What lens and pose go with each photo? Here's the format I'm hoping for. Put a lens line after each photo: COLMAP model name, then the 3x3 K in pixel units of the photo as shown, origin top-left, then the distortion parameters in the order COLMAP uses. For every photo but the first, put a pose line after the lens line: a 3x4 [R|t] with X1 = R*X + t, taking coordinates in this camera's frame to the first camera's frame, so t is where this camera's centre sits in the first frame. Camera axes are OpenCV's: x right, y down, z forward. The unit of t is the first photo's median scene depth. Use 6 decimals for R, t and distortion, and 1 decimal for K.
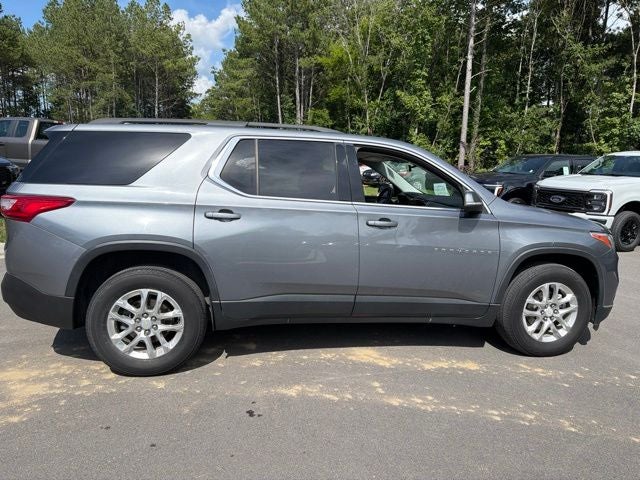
lens RADIAL K [[452.0, 0, 321.3], [0, 452.0, 243.0], [0, 0, 1]] dist [0.029734, -0.041931]
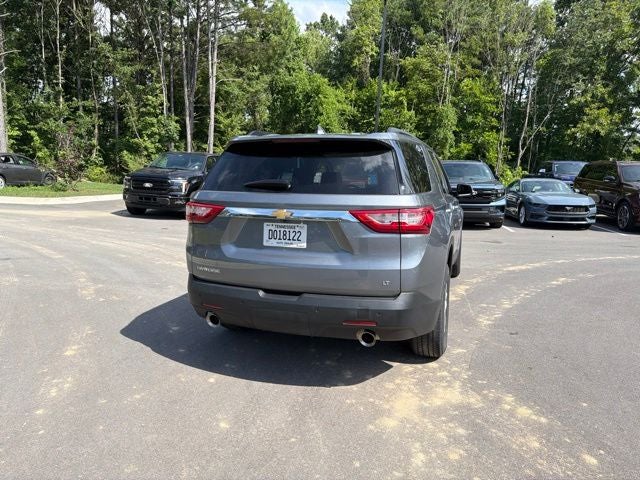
lens RADIAL K [[452.0, 0, 321.3], [0, 452.0, 243.0], [0, 0, 1]] dist [0.029734, -0.041931]
pose [[0.484570, -0.151725, 0.861494, -0.162293], [0.136287, 0.985911, 0.096978, -0.015408], [-0.864070, 0.070418, 0.498421, 0.071779]]
